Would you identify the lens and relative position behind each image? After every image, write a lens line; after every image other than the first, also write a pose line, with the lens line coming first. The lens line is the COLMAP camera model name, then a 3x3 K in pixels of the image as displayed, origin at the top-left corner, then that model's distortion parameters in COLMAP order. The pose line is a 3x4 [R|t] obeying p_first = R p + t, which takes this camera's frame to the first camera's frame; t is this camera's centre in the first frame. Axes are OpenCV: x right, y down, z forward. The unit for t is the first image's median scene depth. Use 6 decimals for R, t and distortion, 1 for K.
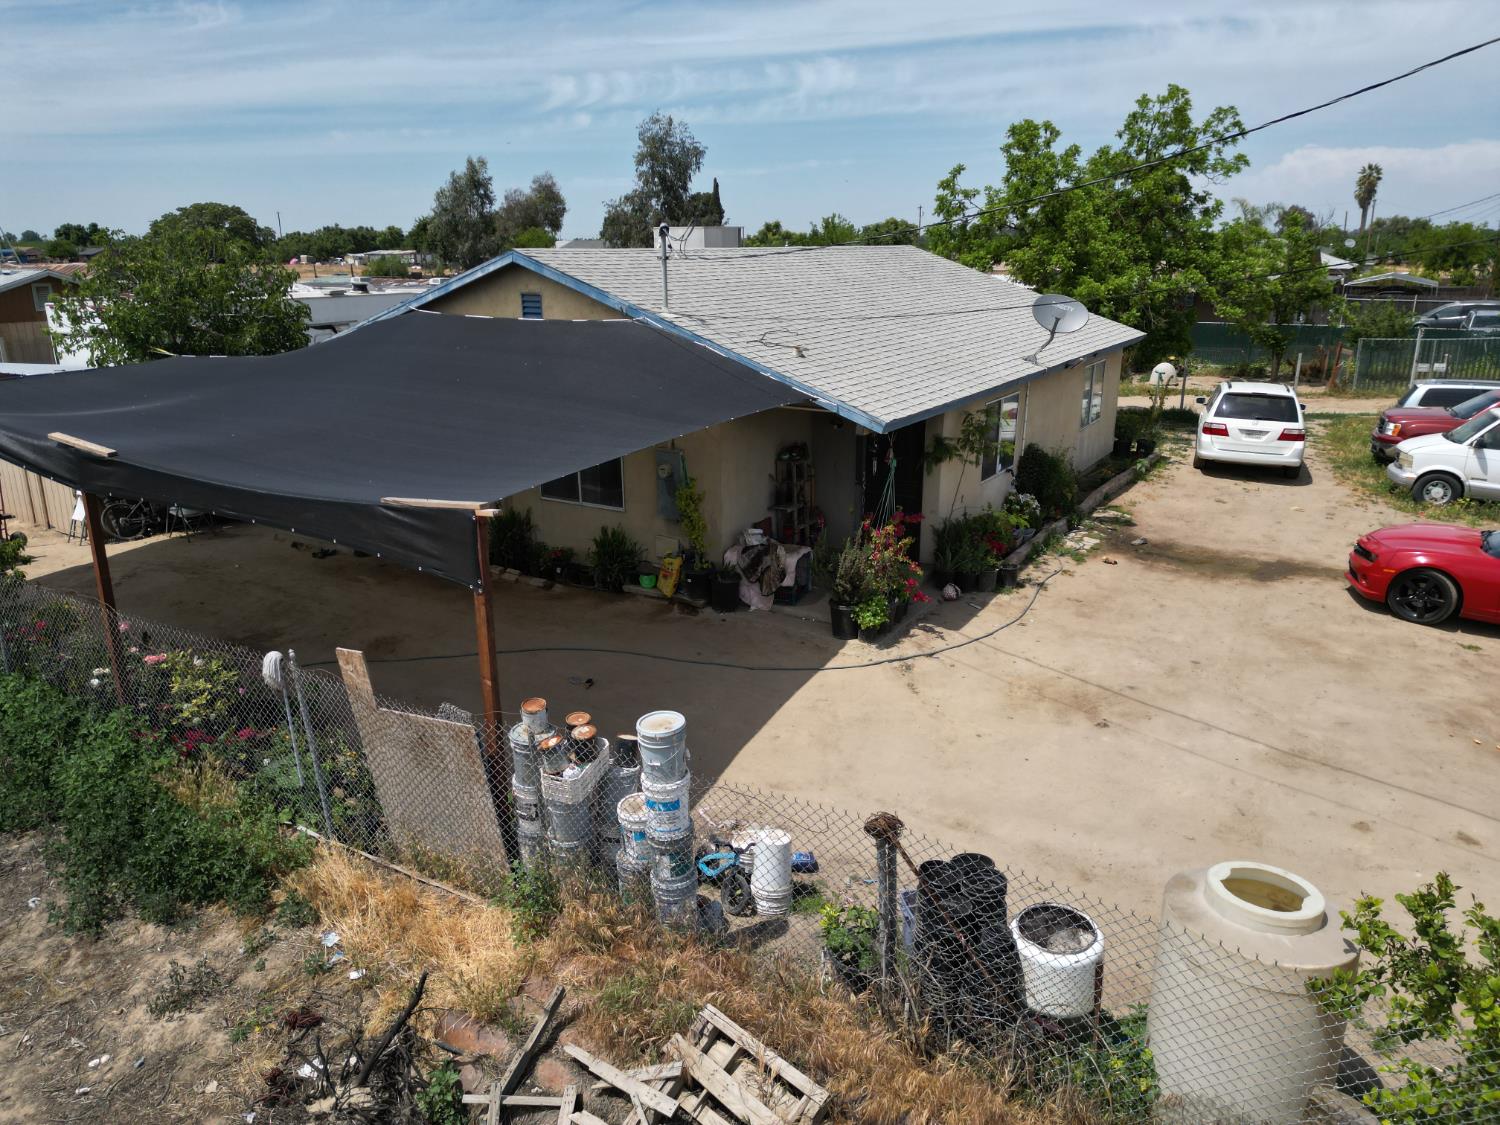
lens RADIAL K [[1045.8, 0, 725.6], [0, 1045.8, 583.5], [0, 0, 1]] dist [0.067073, -0.055462]
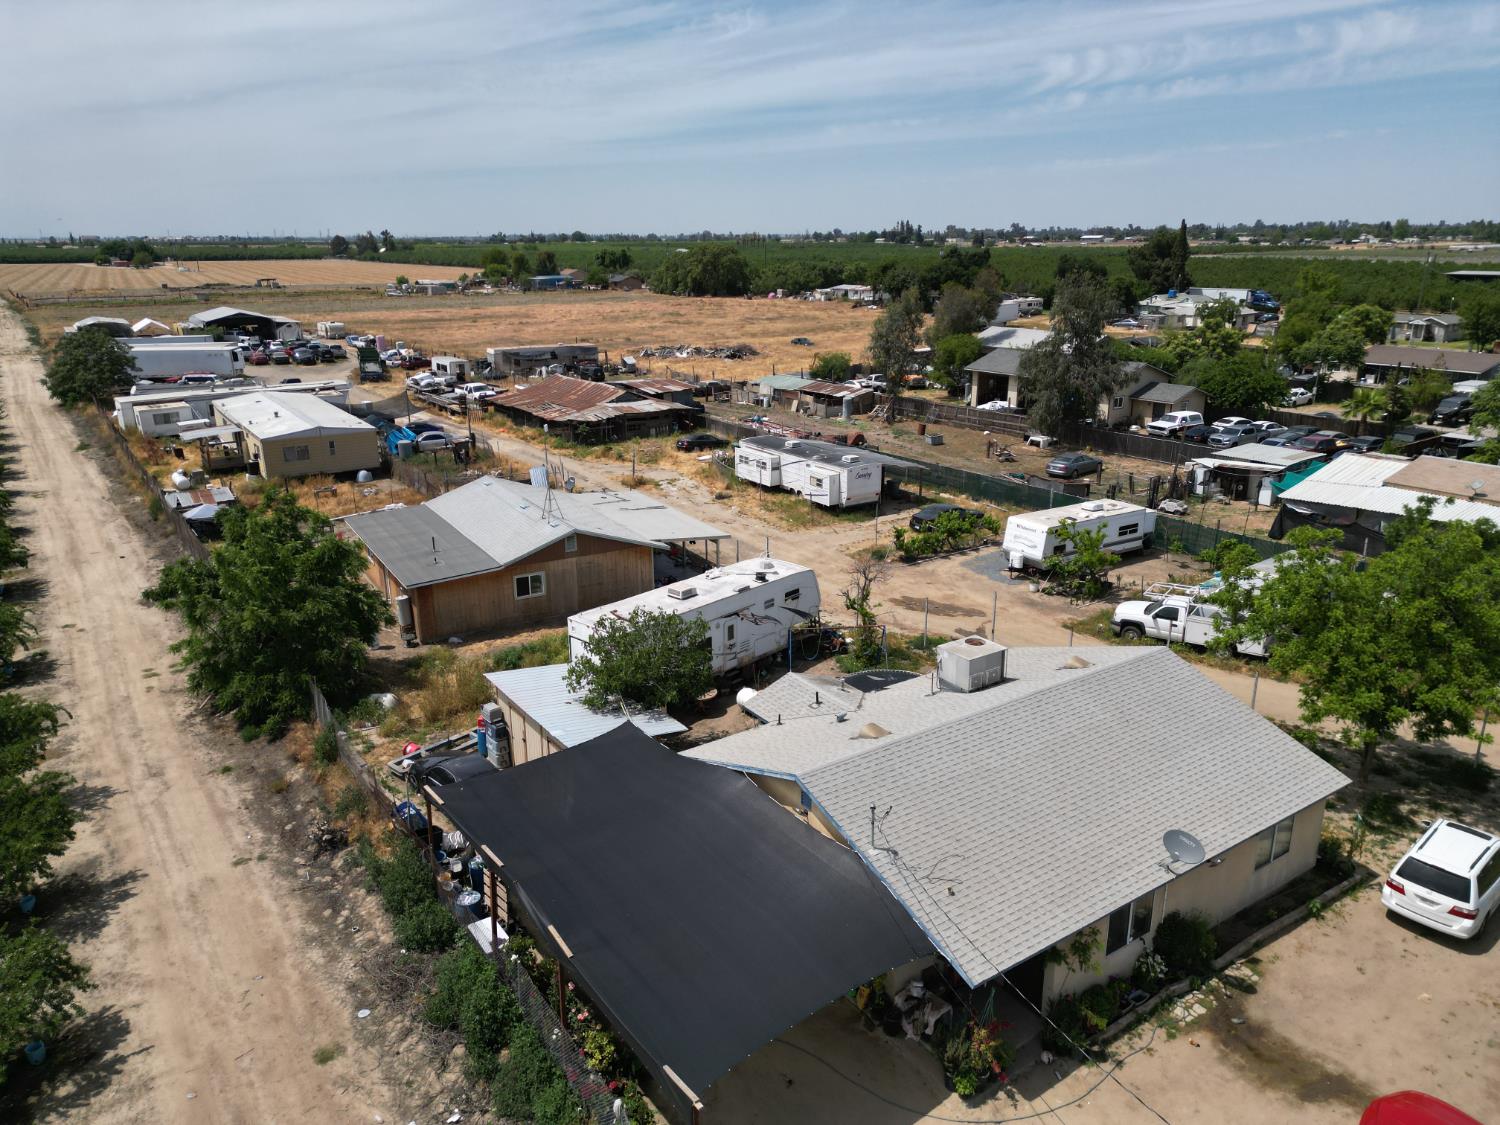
lens RADIAL K [[1045.8, 0, 739.4], [0, 1045.8, 559.5], [0, 0, 1]] dist [0.067073, -0.055462]
pose [[0.917501, 0.116266, -0.380360, 0.260043], [-0.118801, 0.992774, 0.016894, -0.566571], [0.379576, 0.029687, 0.924684, -0.494154]]
